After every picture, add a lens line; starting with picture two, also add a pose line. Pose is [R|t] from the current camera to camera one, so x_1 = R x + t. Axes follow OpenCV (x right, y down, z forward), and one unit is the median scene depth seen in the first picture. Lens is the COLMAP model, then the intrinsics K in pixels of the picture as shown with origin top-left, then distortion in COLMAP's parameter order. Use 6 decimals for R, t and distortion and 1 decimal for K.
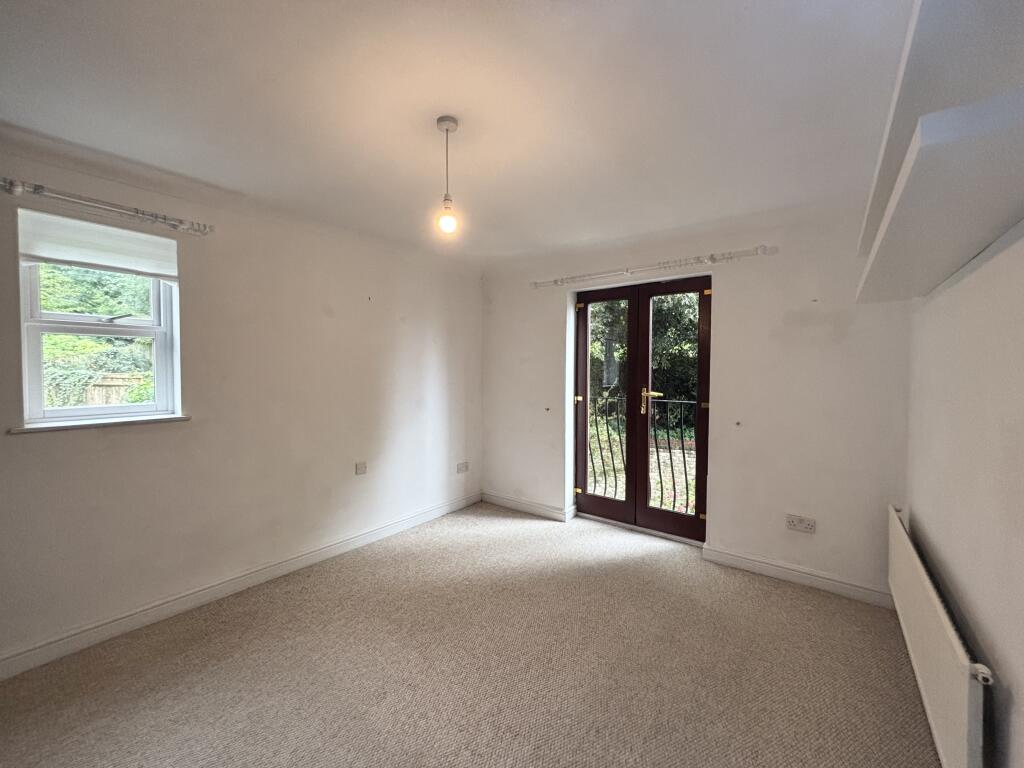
lens RADIAL K [[413.8, 0, 512.8], [0, 413.8, 381.7], [0, 0, 1]] dist [0.003528, -0.000454]
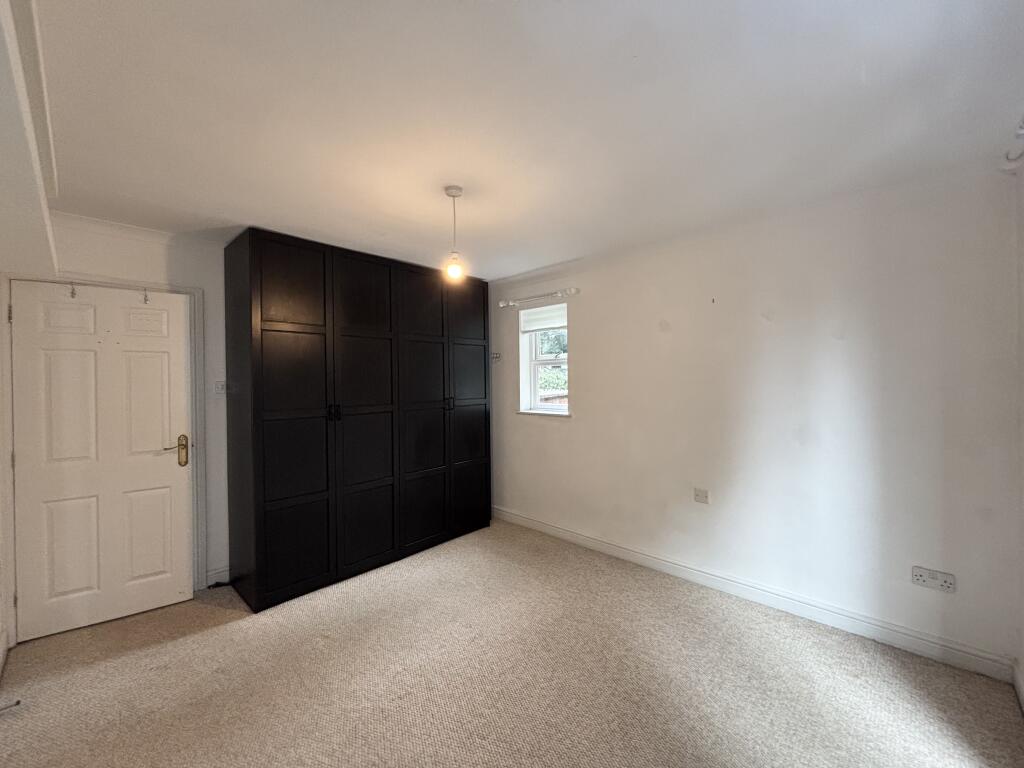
lens RADIAL K [[413.8, 0, 512.8], [0, 413.8, 381.7], [0, 0, 1]] dist [0.003528, -0.000454]
pose [[-0.111099, 0.002564, -0.993806, 0.757738], [-0.018577, 0.999817, 0.004656, -0.042297], [0.993636, 0.018979, -0.111031, 0.946007]]
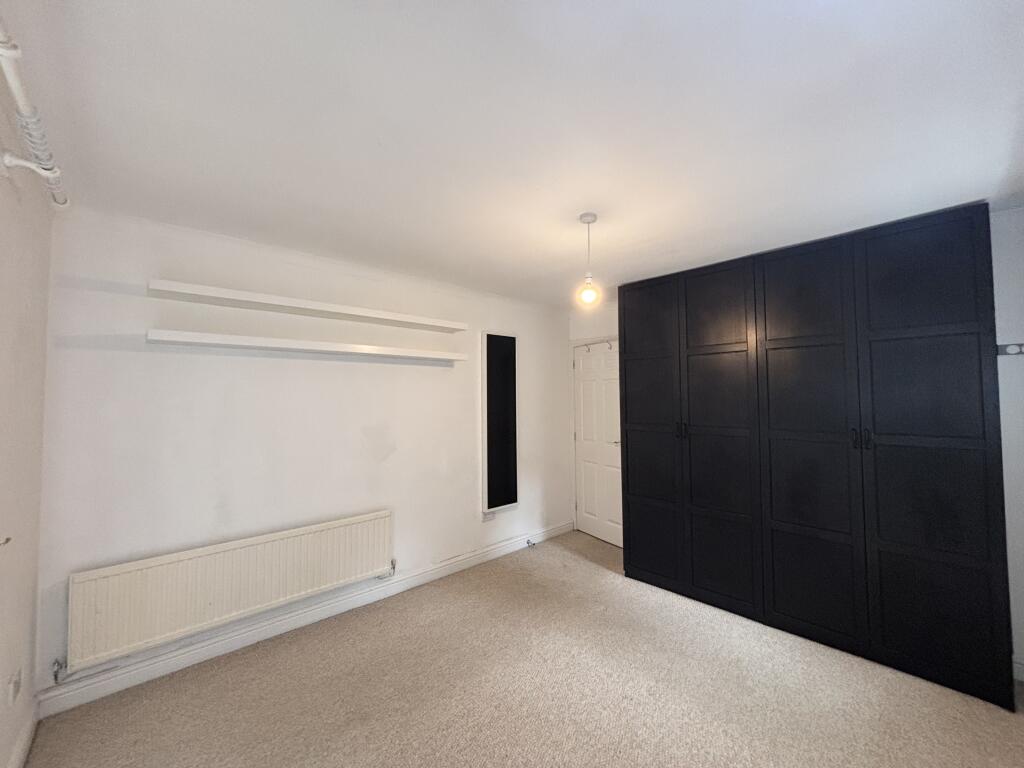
lens RADIAL K [[413.8, 0, 512.8], [0, 413.8, 381.7], [0, 0, 1]] dist [0.003528, -0.000454]
pose [[-0.985220, 0.009717, 0.171017, -0.100835], [0.008897, 0.999945, -0.005565, -0.082776], [-0.171061, -0.003962, -0.985252, 1.632872]]
